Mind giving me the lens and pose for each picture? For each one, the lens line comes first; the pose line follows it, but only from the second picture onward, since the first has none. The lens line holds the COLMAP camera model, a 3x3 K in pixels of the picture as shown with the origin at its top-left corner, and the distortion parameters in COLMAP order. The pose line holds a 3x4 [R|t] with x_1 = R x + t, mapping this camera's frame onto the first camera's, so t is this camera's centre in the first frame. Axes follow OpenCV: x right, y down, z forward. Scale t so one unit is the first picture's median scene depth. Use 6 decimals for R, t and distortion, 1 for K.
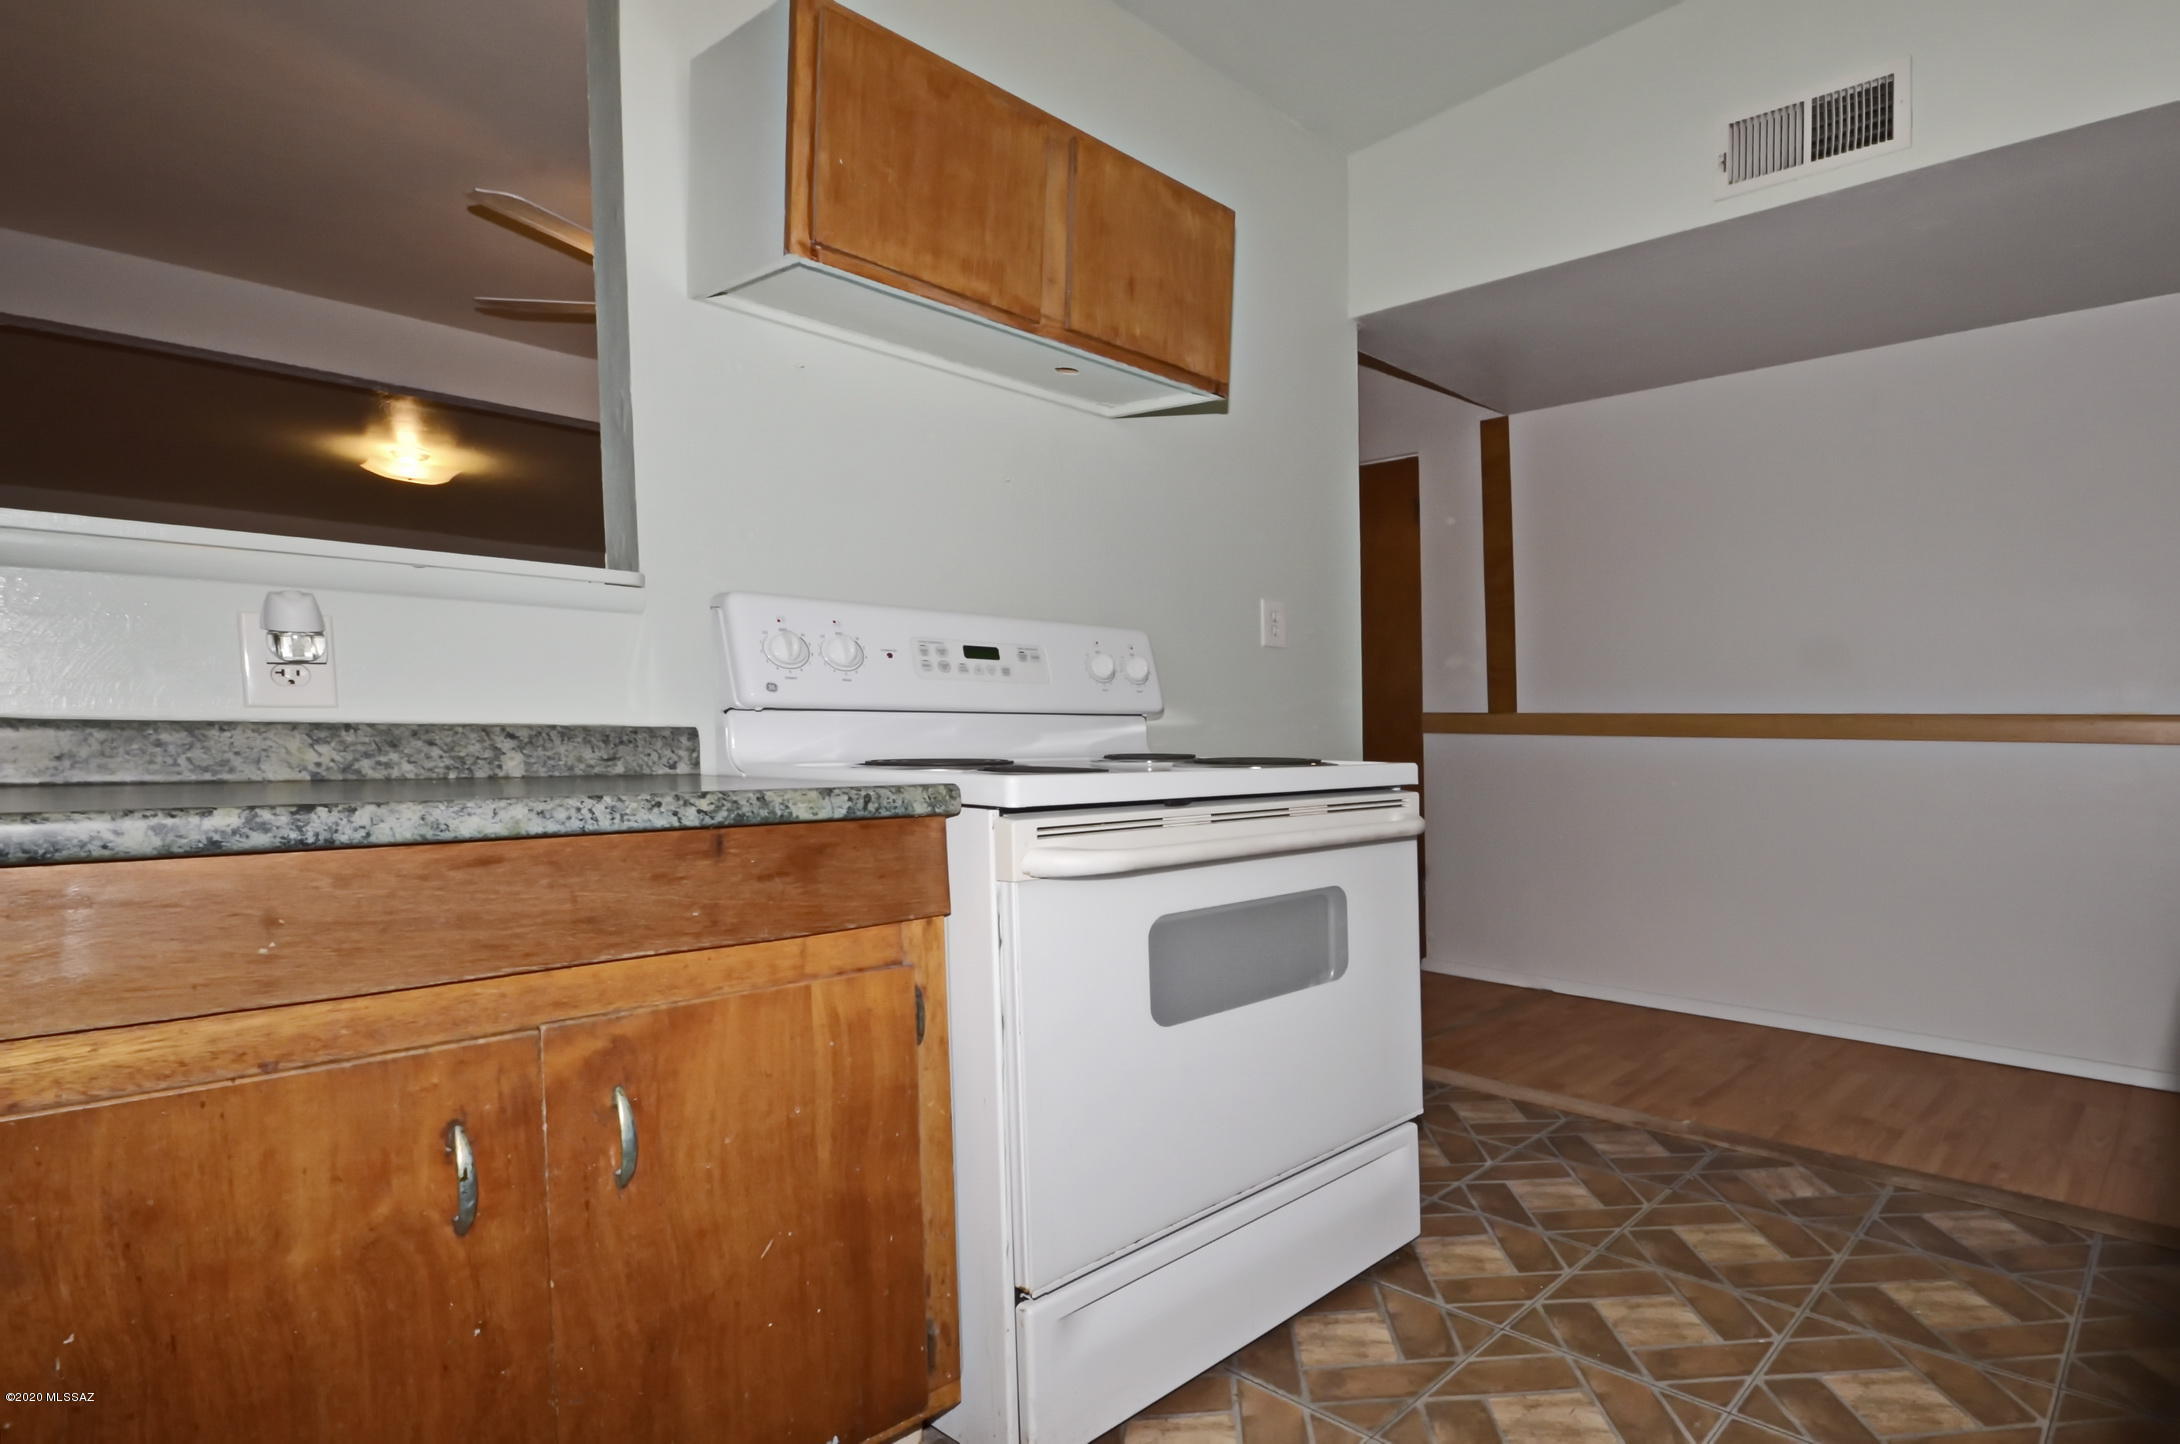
lens RADIAL K [[973.7, 0, 1081.0], [0, 973.7, 731.0], [0, 0, 1]] dist [-0.001475, -0.000186]
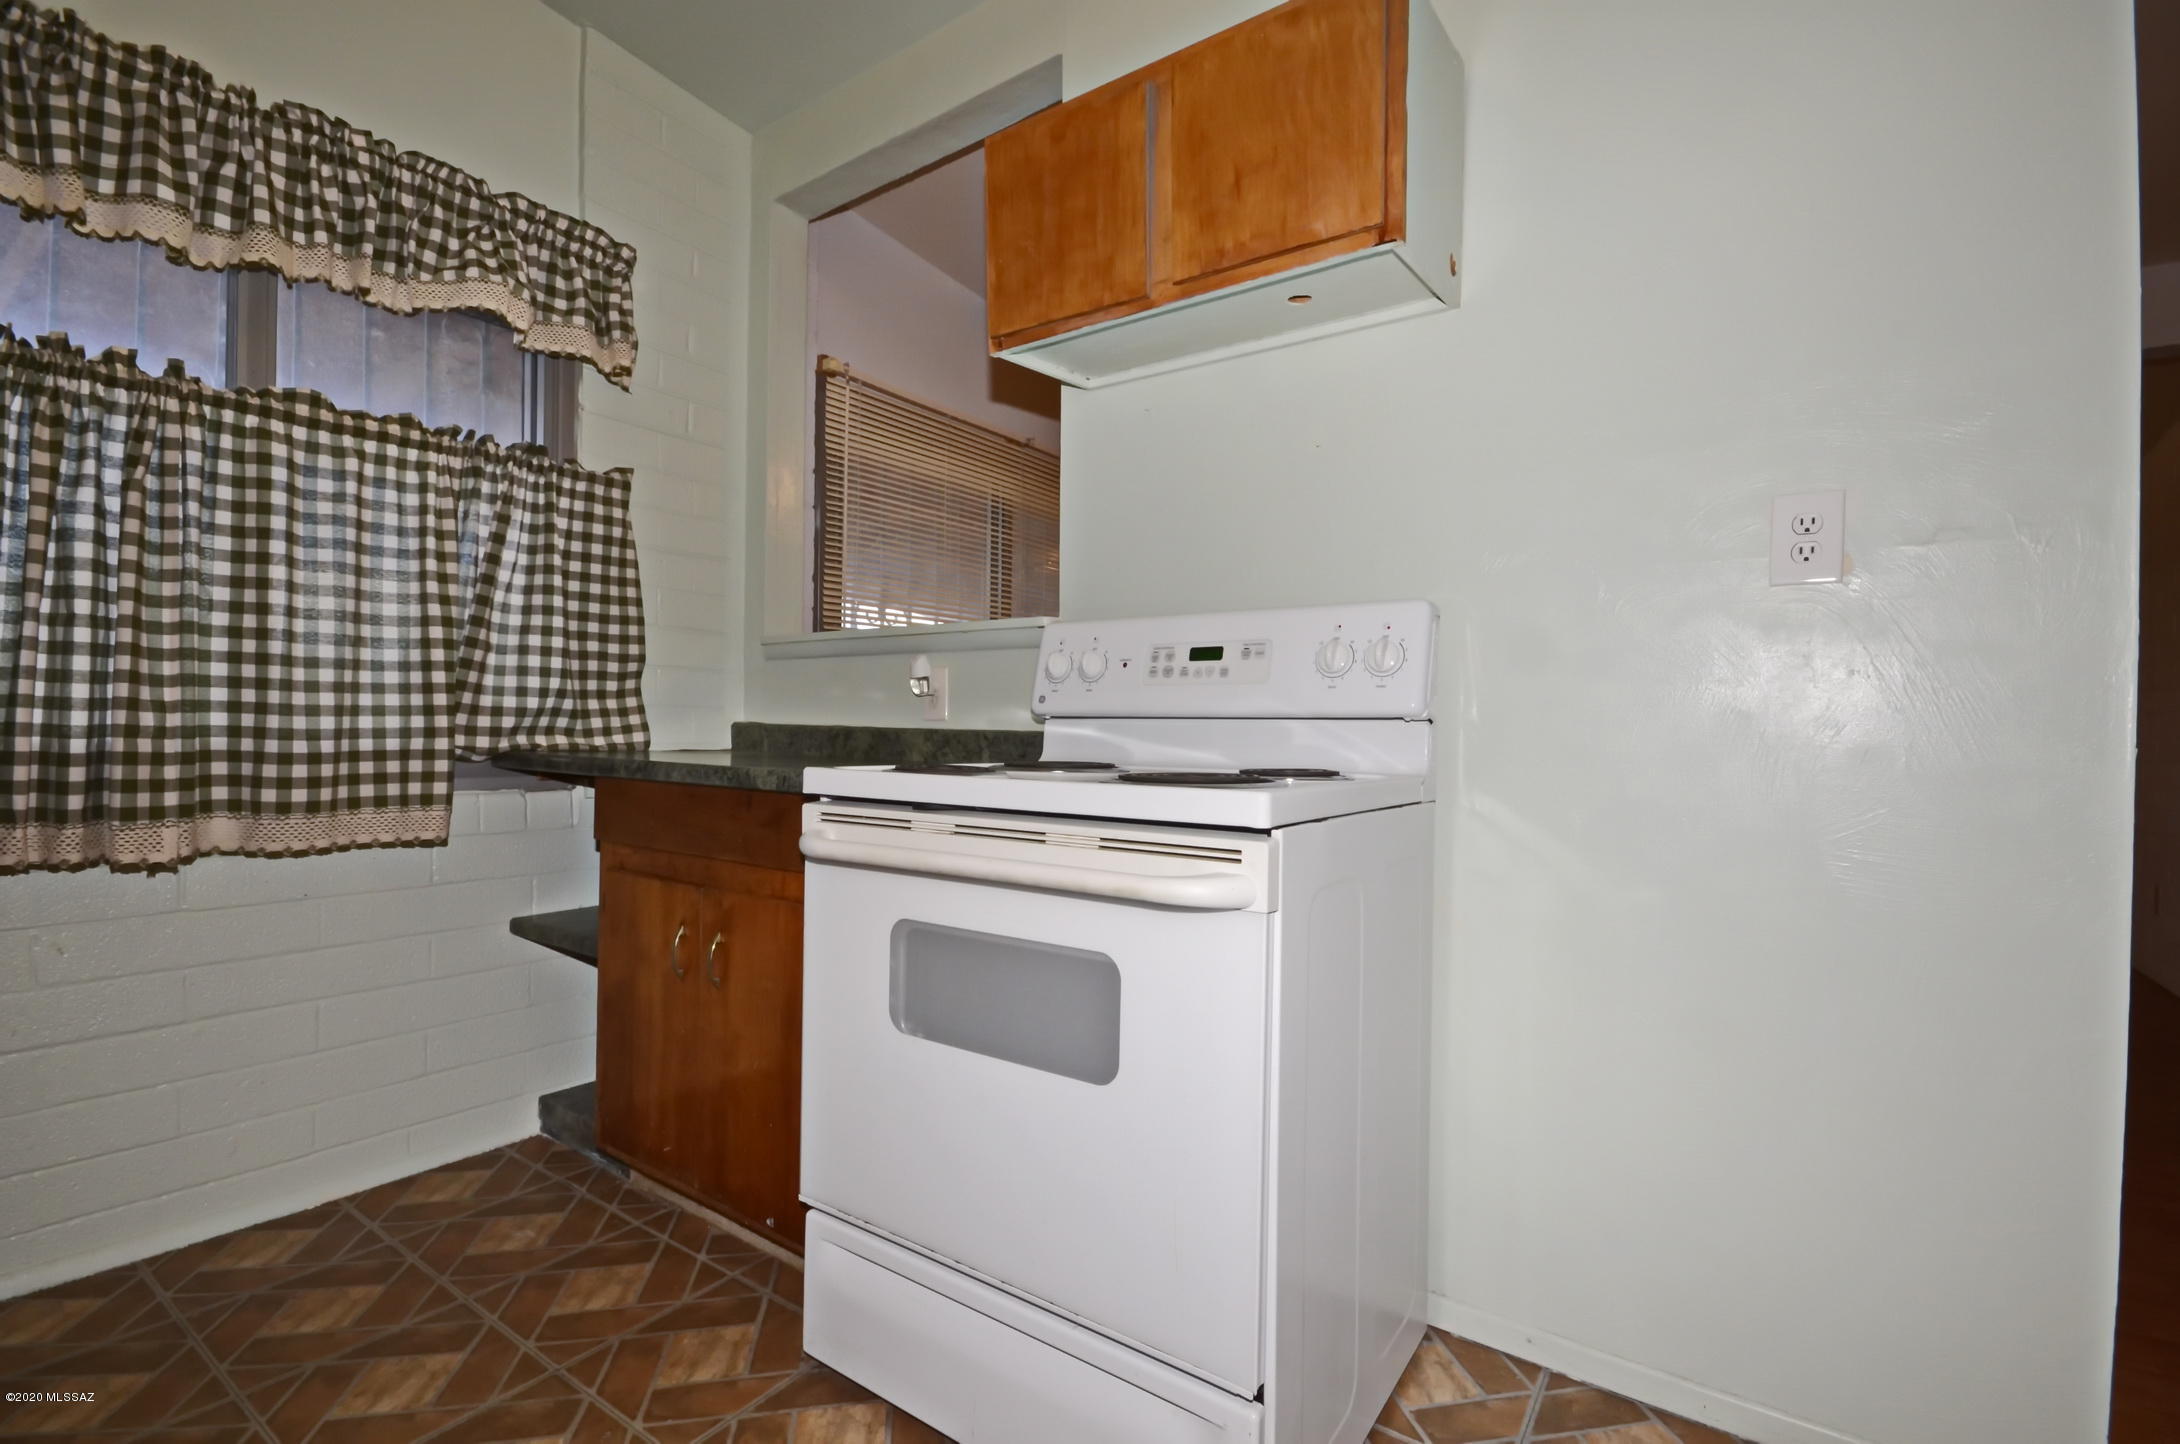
lens RADIAL K [[972.4, 0, 1085.2], [0, 972.4, 736.4], [0, 0, 1]] dist [0.009648, -0.008898]
pose [[0.248497, 0.002468, -0.968630, 0.815381], [-0.015502, 0.999879, -0.001430, 0.001927], [0.968509, 0.015371, 0.248505, 0.696465]]
